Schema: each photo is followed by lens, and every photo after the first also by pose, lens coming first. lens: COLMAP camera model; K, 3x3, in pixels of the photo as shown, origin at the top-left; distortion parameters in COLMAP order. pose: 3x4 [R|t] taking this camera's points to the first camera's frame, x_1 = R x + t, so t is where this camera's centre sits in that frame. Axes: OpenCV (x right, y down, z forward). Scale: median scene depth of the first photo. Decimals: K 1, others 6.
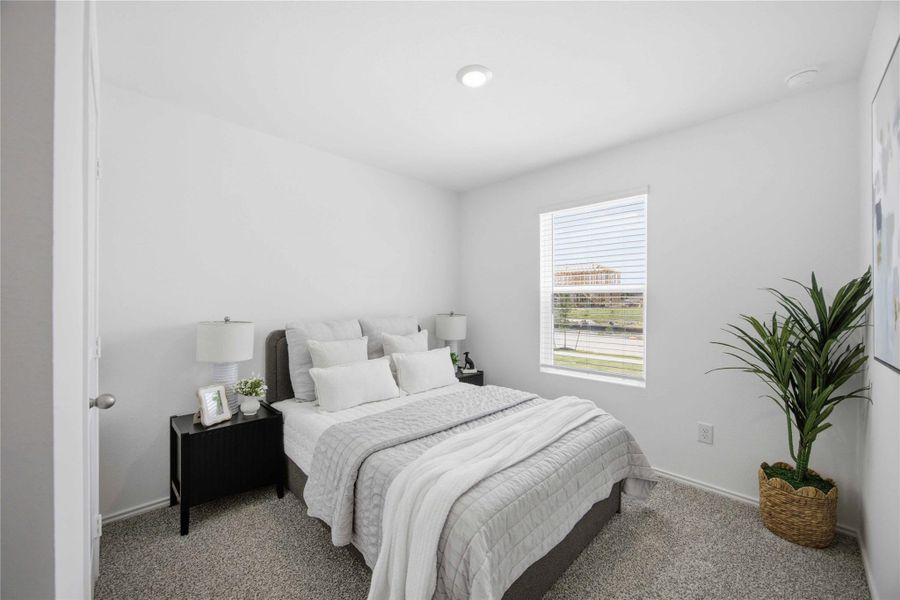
lens RADIAL K [[352.3, 0, 450.0], [0, 352.3, 300.0], [0, 0, 1]] dist [-0.000327, 0.000019]
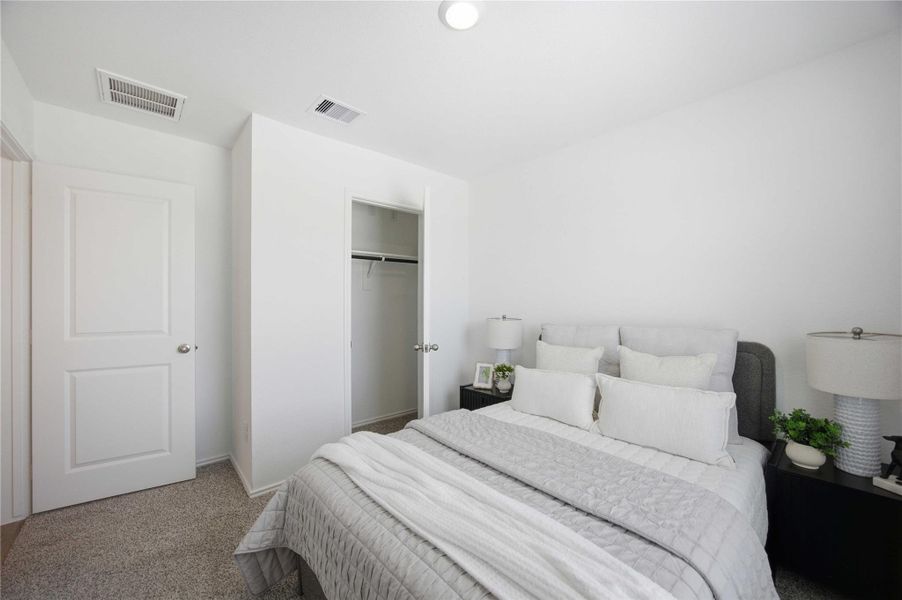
lens RADIAL K [[353.0, 0, 451.0], [0, 353.0, 300.0], [0, 0, 1]] dist [-0.000327, 0.000019]
pose [[-0.048297, -0.013443, -0.998743, 0.818270], [-0.009573, 0.999870, -0.012995, 0.012492], [0.998787, 0.008933, -0.048419, 0.990344]]
